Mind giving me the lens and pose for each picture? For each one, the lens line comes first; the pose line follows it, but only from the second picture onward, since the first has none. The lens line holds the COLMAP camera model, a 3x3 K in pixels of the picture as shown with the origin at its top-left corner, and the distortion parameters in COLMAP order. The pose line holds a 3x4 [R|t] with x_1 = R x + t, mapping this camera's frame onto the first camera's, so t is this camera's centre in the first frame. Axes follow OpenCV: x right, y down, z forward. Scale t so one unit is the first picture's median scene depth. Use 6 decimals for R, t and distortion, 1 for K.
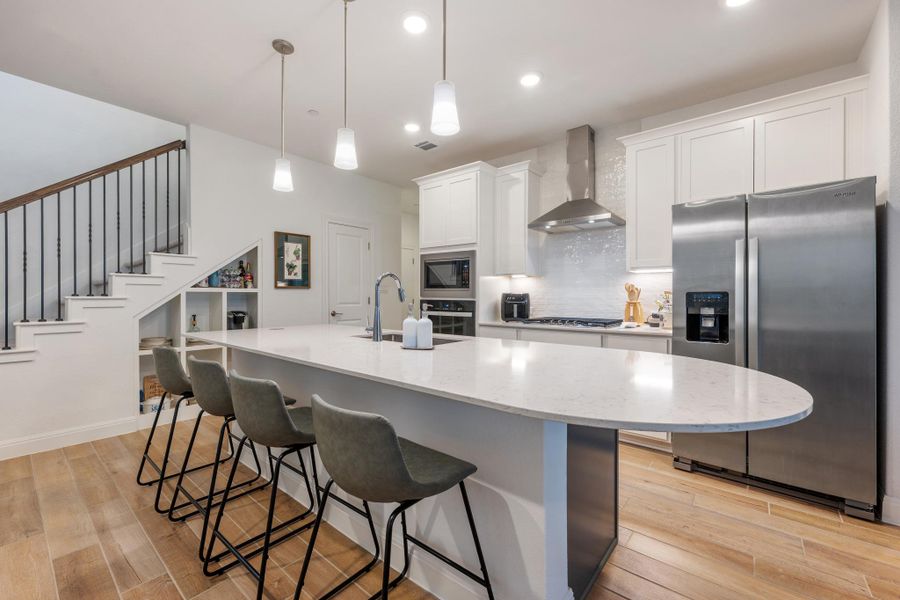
lens RADIAL K [[355.4, 0, 450.0], [0, 355.4, 300.0], [0, 0, 1]] dist [0.000454, -0.000183]
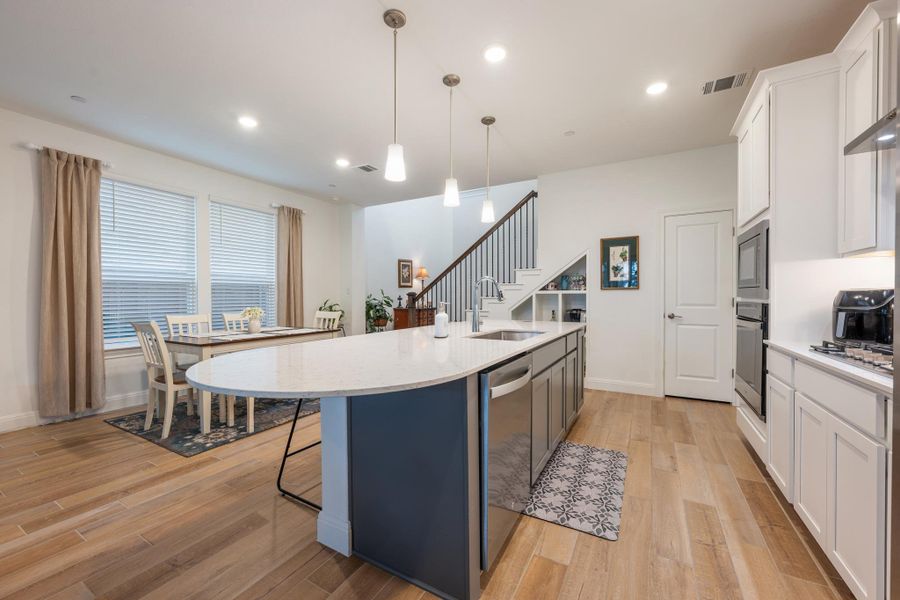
lens RADIAL K [[355.4, 0, 450.0], [0, 355.4, 300.0], [0, 0, 1]] dist [0.000454, -0.000183]
pose [[0.169360, 0.009691, -0.985507, 0.545589], [-0.008395, 0.999930, 0.008390, -0.006495], [0.985519, 0.006852, 0.169429, 0.355280]]
